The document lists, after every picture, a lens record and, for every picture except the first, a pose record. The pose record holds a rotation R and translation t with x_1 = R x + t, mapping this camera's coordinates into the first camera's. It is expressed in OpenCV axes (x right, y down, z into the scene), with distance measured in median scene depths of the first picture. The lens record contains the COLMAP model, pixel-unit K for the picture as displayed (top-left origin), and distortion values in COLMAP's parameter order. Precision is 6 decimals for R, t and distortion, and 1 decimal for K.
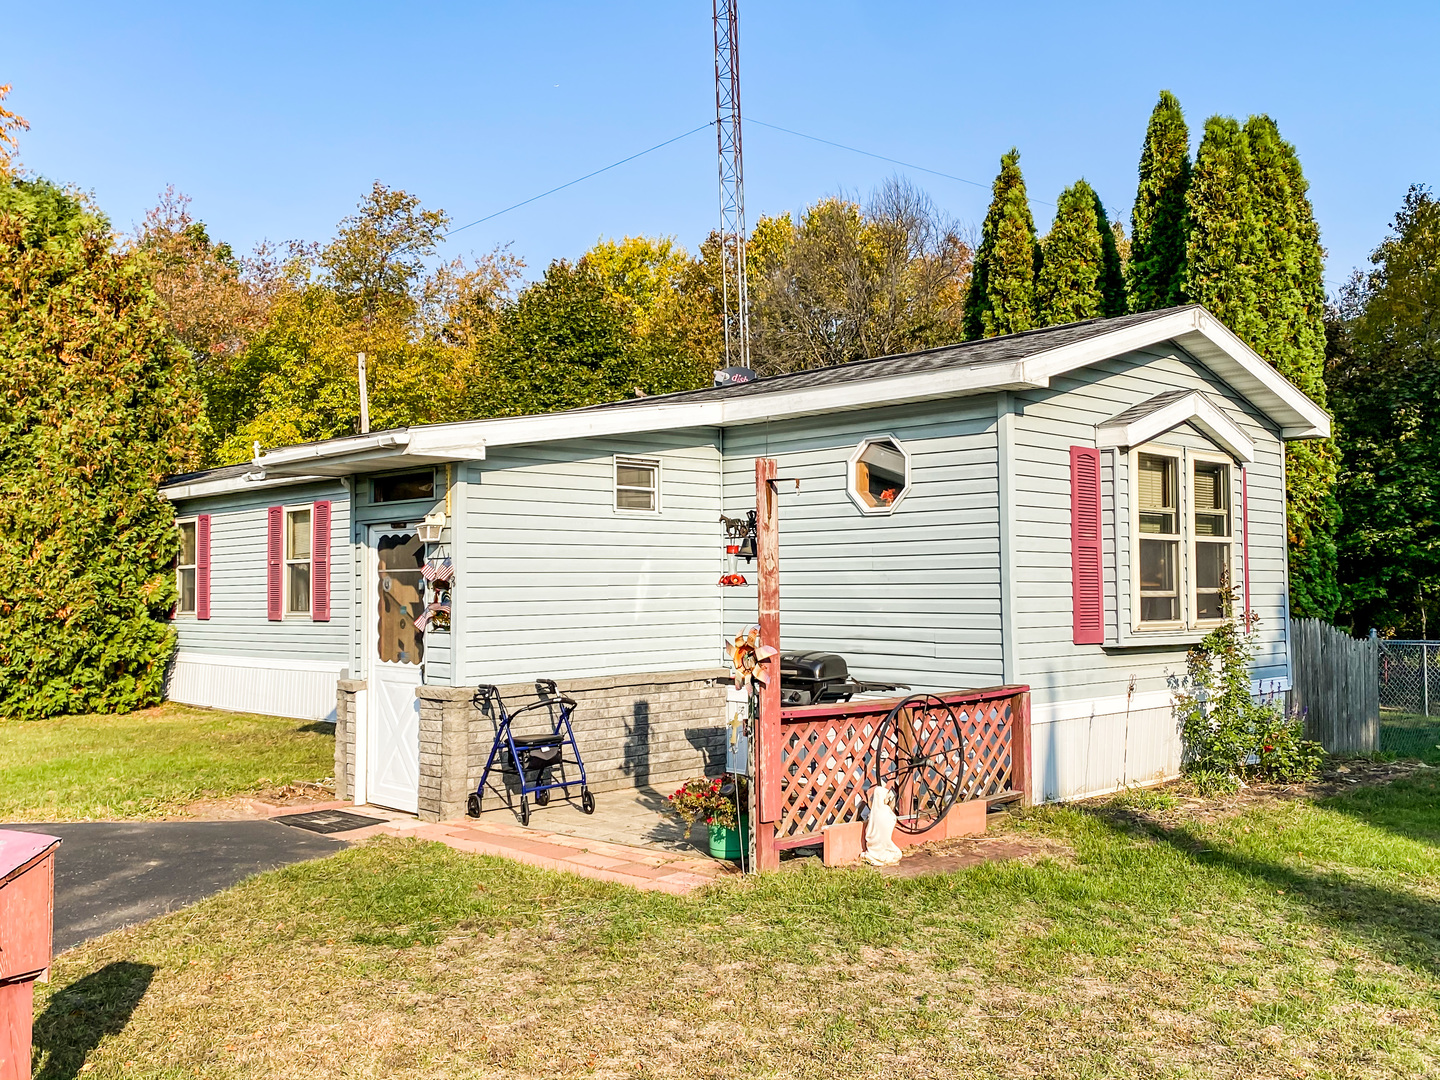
lens RADIAL K [[1299.9, 0, 720.0], [0, 1299.9, 540.0], [0, 0, 1]] dist [0.001092, 0.000324]
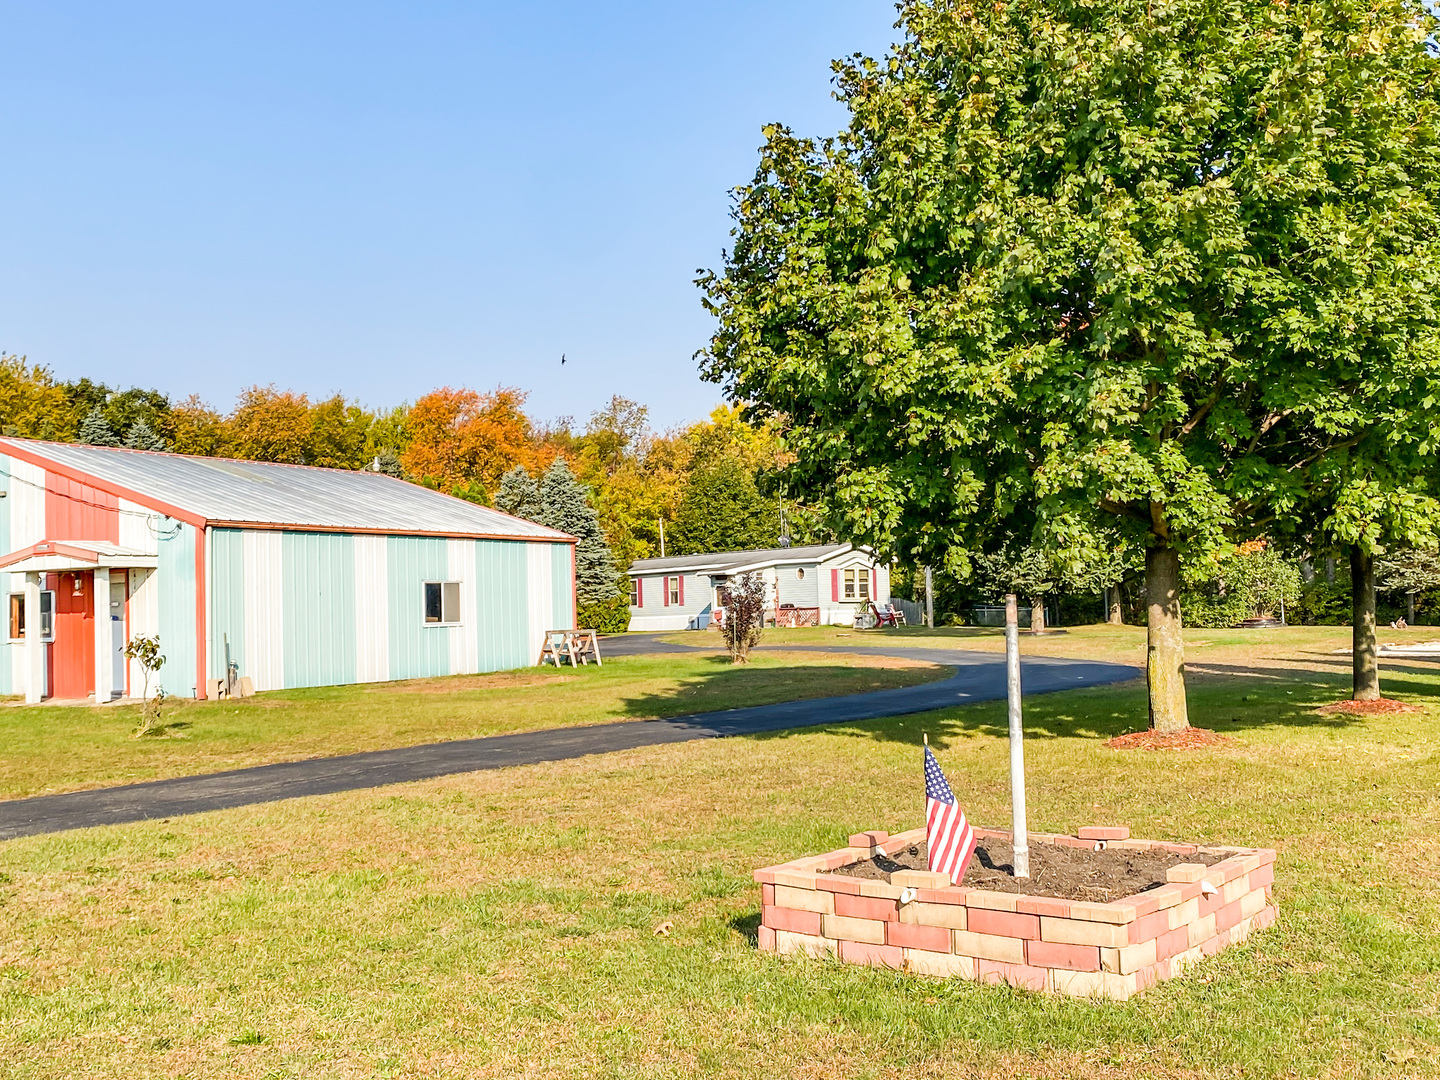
lens RADIAL K [[1510.4, 0, 720.0], [0, 1510.4, 540.0], [0, 0, 1]] dist [0.098232, 0.002168]
pose [[0.996677, -0.023845, -0.077884, 0.281471], [0.022889, 0.999652, -0.013148, -0.116402], [0.078170, 0.011322, 0.996876, -5.601360]]
